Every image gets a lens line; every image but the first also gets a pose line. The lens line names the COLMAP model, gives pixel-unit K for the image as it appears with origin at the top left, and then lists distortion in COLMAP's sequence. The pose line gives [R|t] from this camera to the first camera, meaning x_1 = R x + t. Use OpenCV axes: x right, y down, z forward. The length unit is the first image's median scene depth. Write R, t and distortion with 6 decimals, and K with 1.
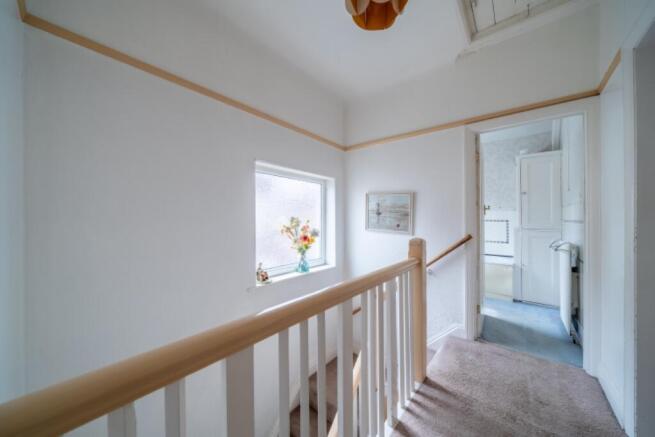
lens RADIAL K [[225.0, 0, 325.5], [0, 225.0, 213.4], [0, 0, 1]] dist [-0.005236, -0.000348]
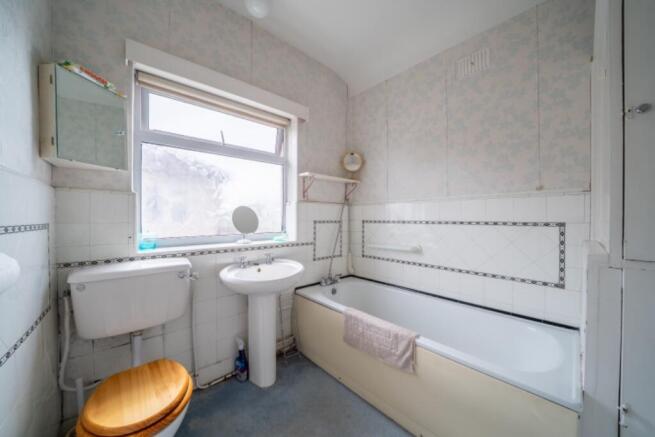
lens RADIAL K [[225.0, 0, 332.6], [0, 225.0, 219.4], [0, 0, 1]] dist [-0.005236, -0.000348]
pose [[0.992081, -0.014510, -0.124758, 0.937944], [0.018266, 0.999412, 0.029019, 0.015938], [0.124264, -0.031068, 0.991763, 1.143672]]
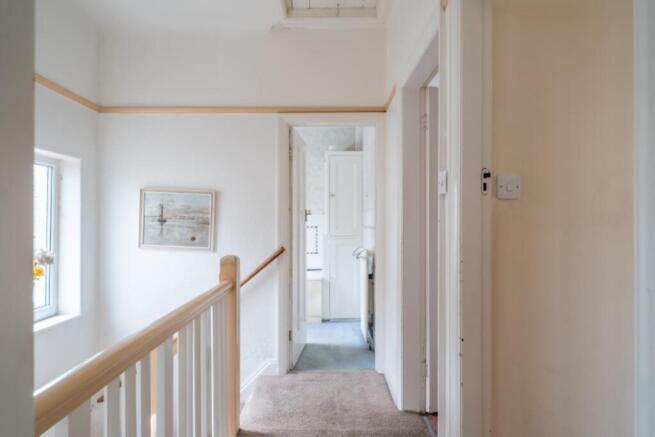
lens RADIAL K [[375.7, 0, 329.6], [0, 375.7, 218.9], [0, 0, 1]] dist [-0.002368, 0.000115]
pose [[0.751507, -0.003617, 0.659716, -0.129572], [-0.004834, 0.999928, 0.010989, -0.022088], [-0.659708, -0.011447, 0.751435, -0.140199]]
